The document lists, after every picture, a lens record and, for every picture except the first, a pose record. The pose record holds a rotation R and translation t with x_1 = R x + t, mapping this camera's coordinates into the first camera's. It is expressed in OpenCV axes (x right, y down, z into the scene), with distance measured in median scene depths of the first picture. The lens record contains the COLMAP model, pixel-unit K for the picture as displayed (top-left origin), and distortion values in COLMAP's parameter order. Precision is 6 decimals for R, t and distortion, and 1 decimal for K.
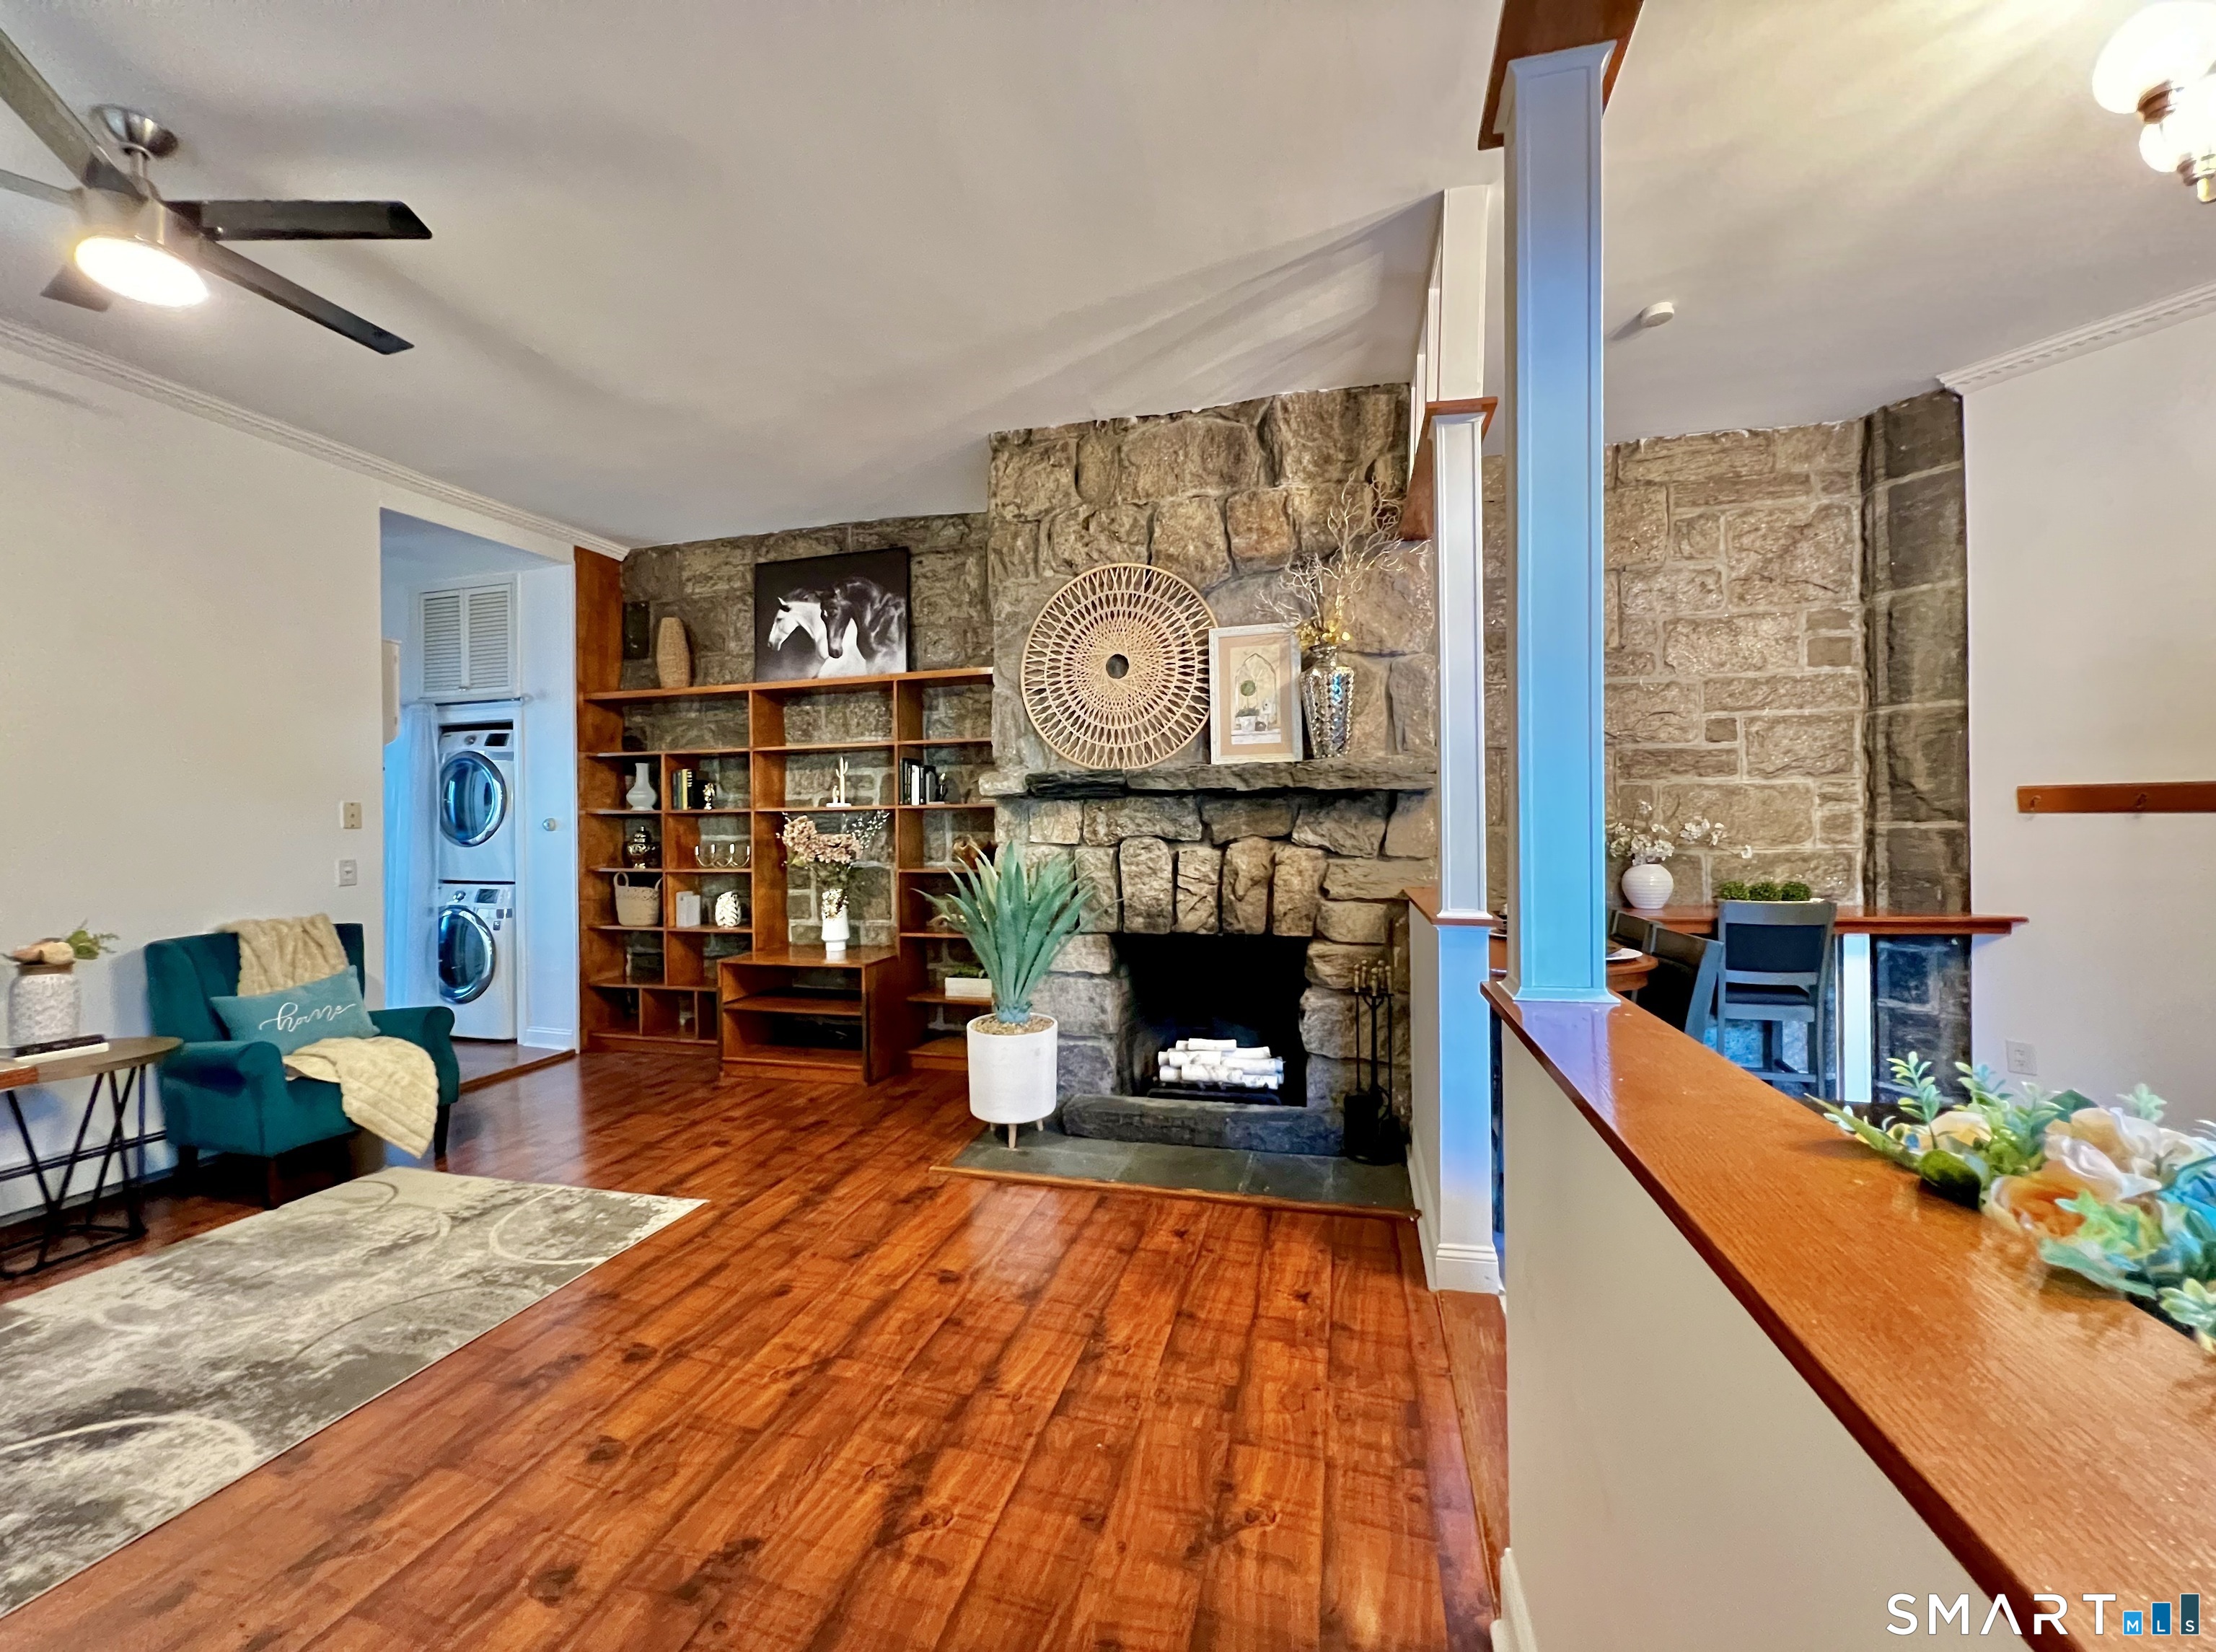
lens RADIAL K [[889.2, 0, 1102.6], [0, 889.2, 825.0], [0, 0, 1]] dist [-0.006792, 0.004472]
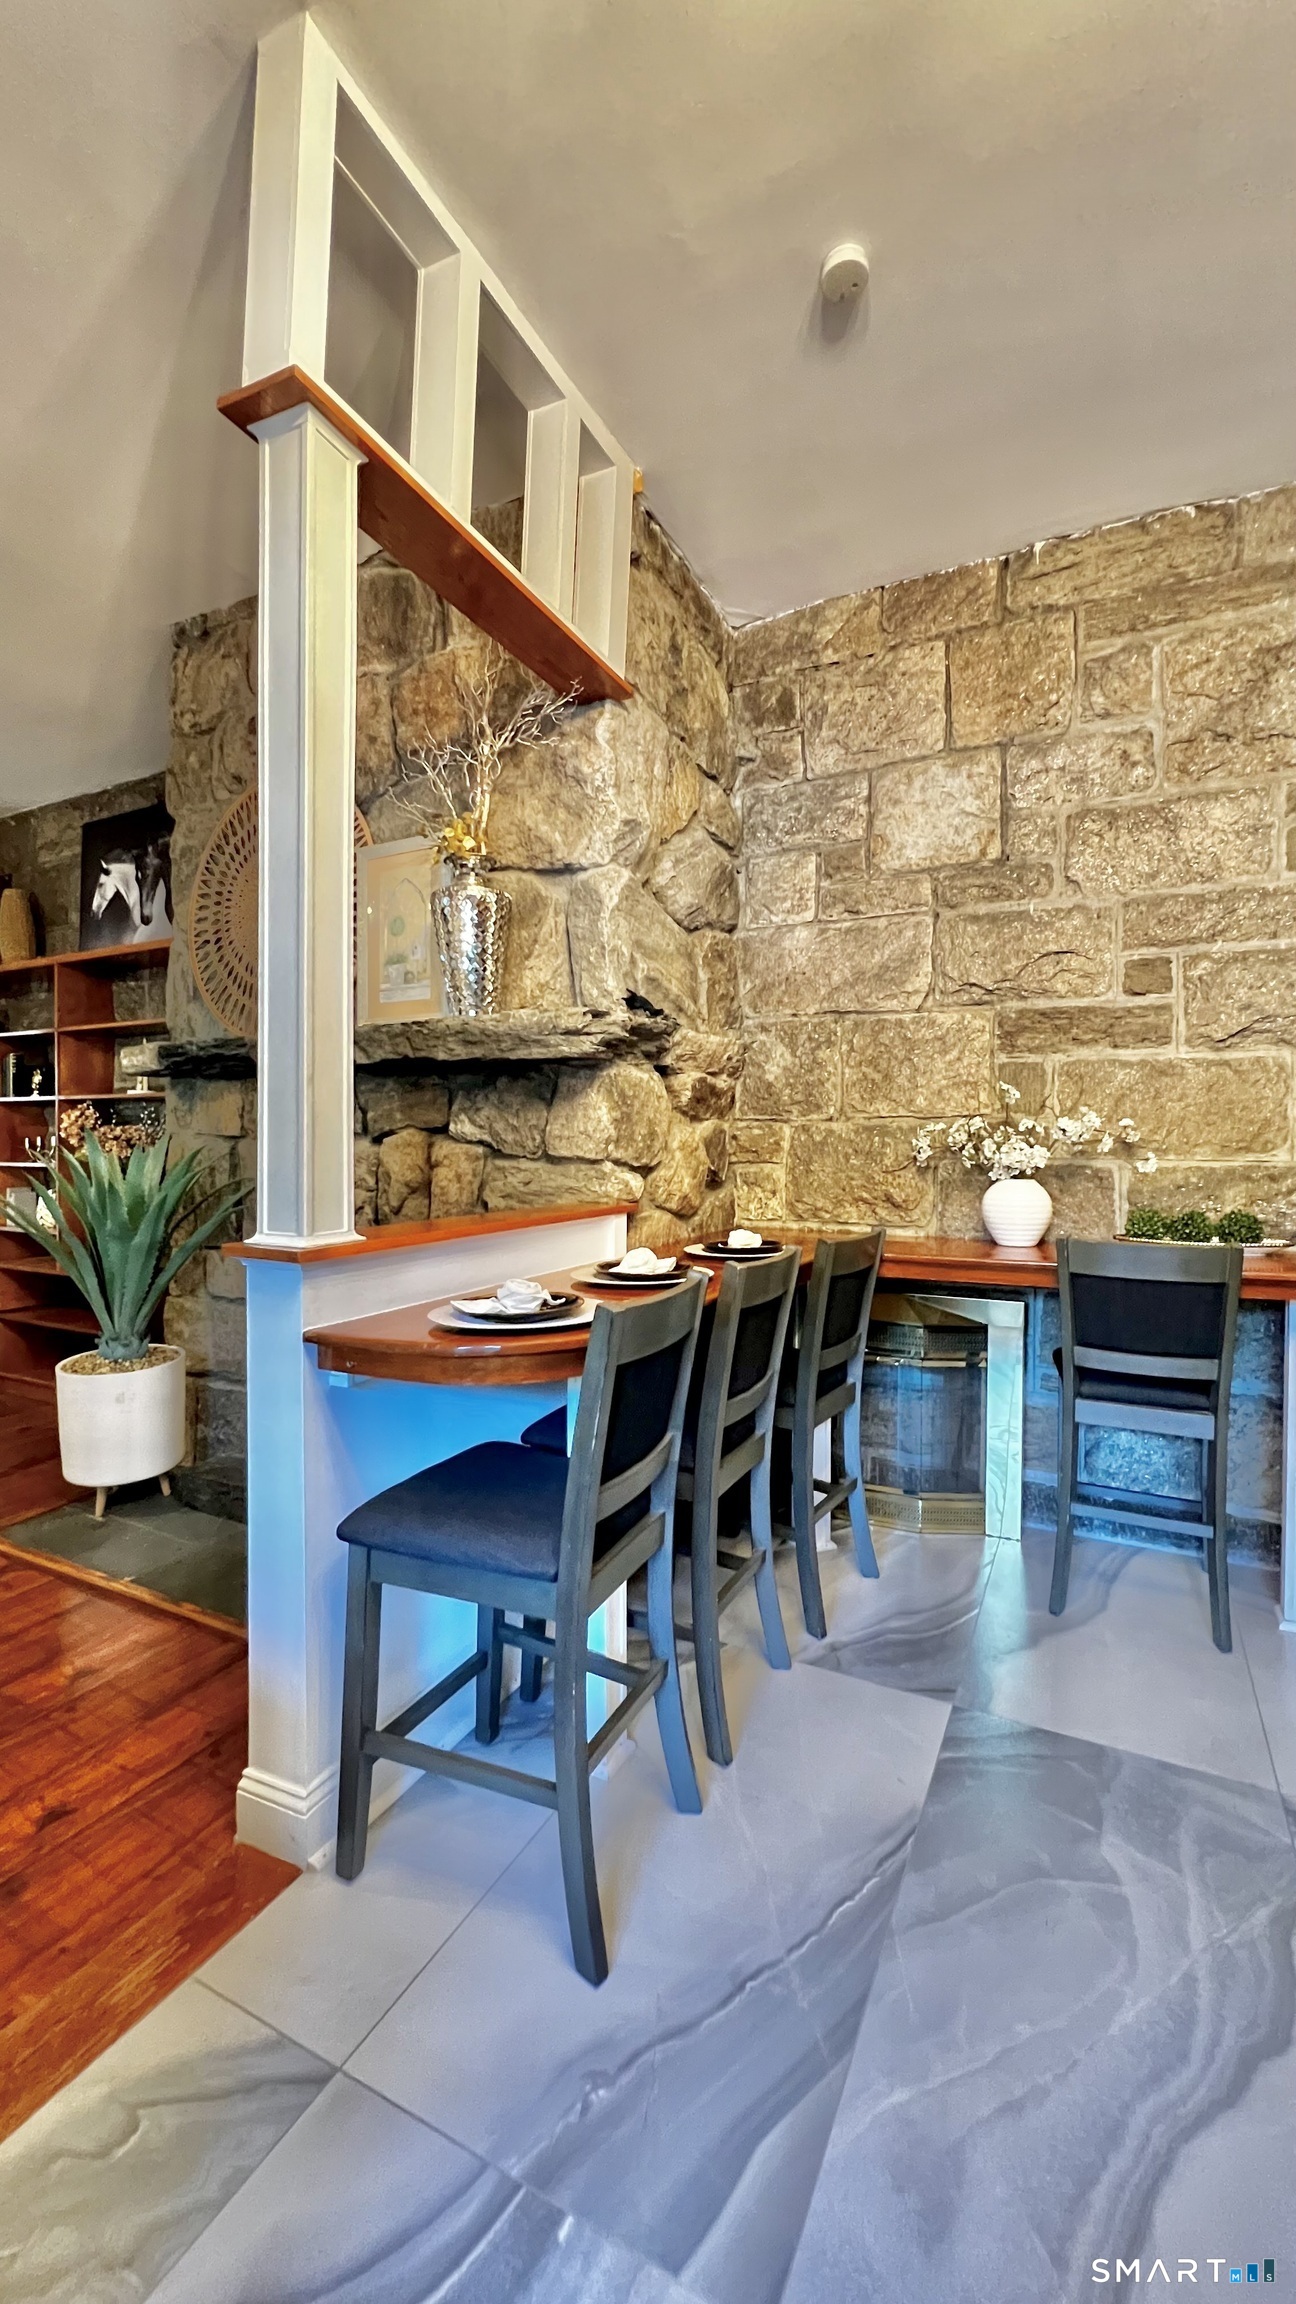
lens RADIAL K [[921.3, 0, 654.1], [0, 921.3, 1146.6], [0, 0, 1]] dist [-0.002873, 0.000312]
pose [[0.979942, 0.017122, -0.198548, 0.479833], [-0.014942, 0.999811, 0.012477, 0.014890], [0.198724, -0.009260, 0.980012, 0.265262]]
